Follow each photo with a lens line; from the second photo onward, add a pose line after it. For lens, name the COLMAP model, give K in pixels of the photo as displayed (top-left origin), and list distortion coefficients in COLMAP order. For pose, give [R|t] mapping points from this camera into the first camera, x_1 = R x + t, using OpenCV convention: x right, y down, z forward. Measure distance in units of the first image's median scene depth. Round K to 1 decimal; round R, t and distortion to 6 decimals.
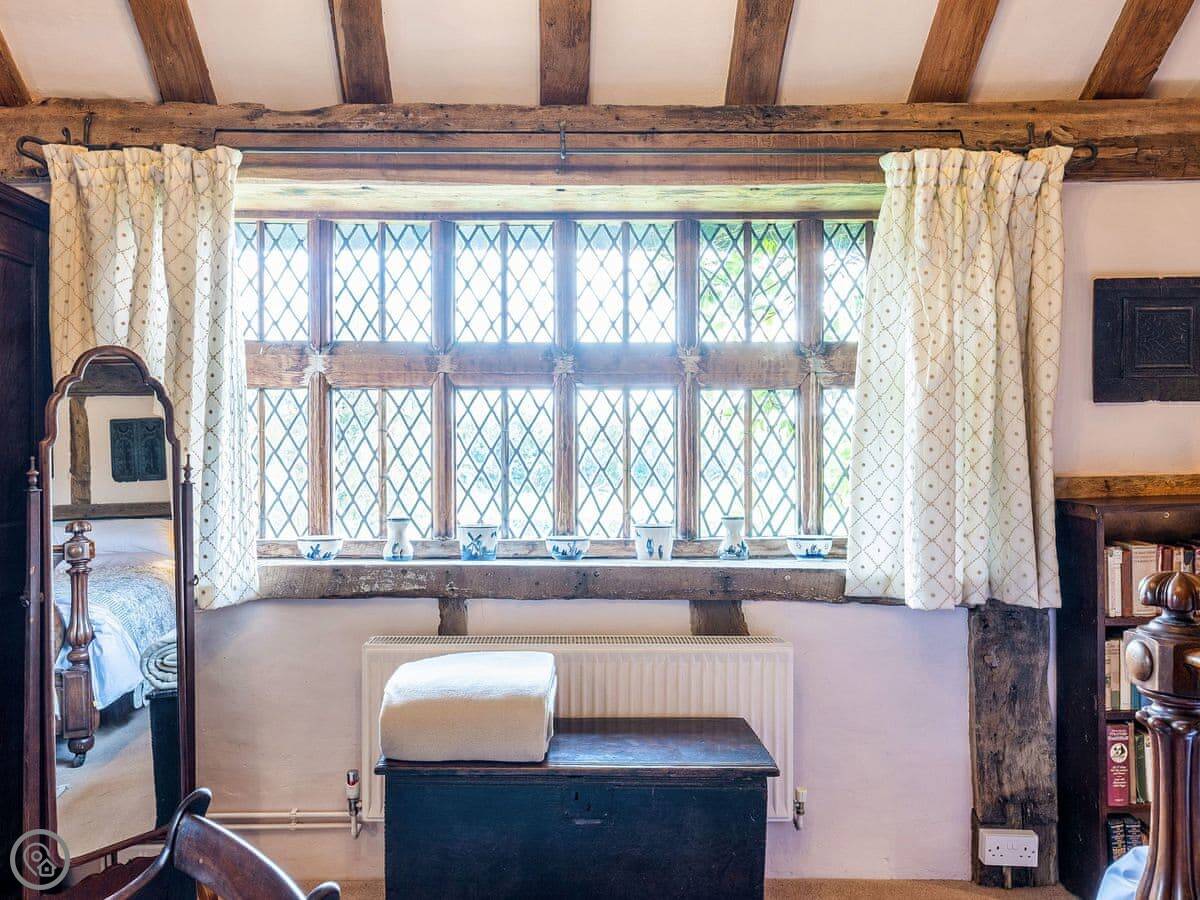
lens RADIAL K [[845.1, 0, 561.1], [0, 845.1, 450.4], [0, 0, 1]] dist [0.003104, 0.005613]
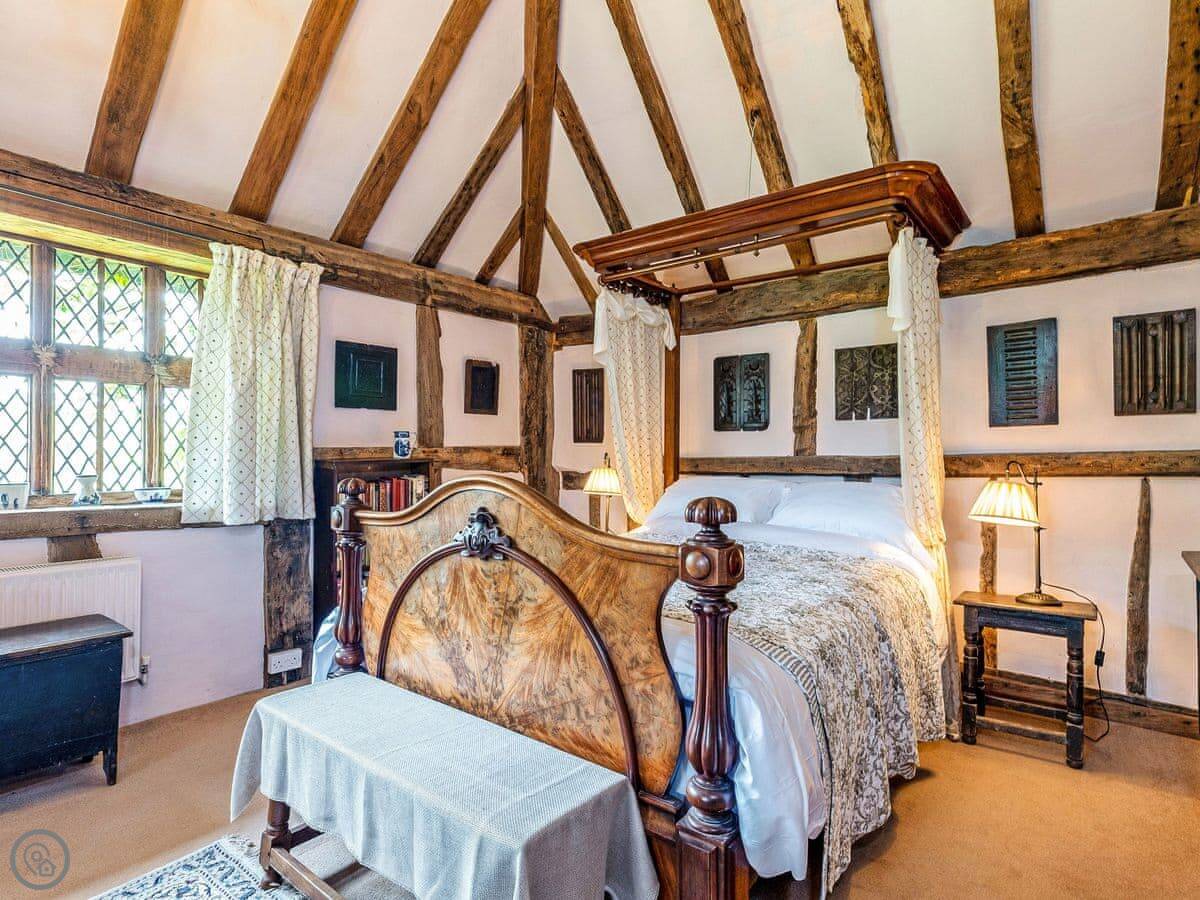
lens RADIAL K [[650.8, 0, 605.3], [0, 650.8, 455.2], [0, 0, 1]] dist [0.003029, 0.000496]
pose [[0.610397, 0.008164, 0.792054, -0.129800], [-0.011384, 0.999934, -0.001533, 0.042741], [-0.792014, -0.008081, 0.610450, -0.324560]]
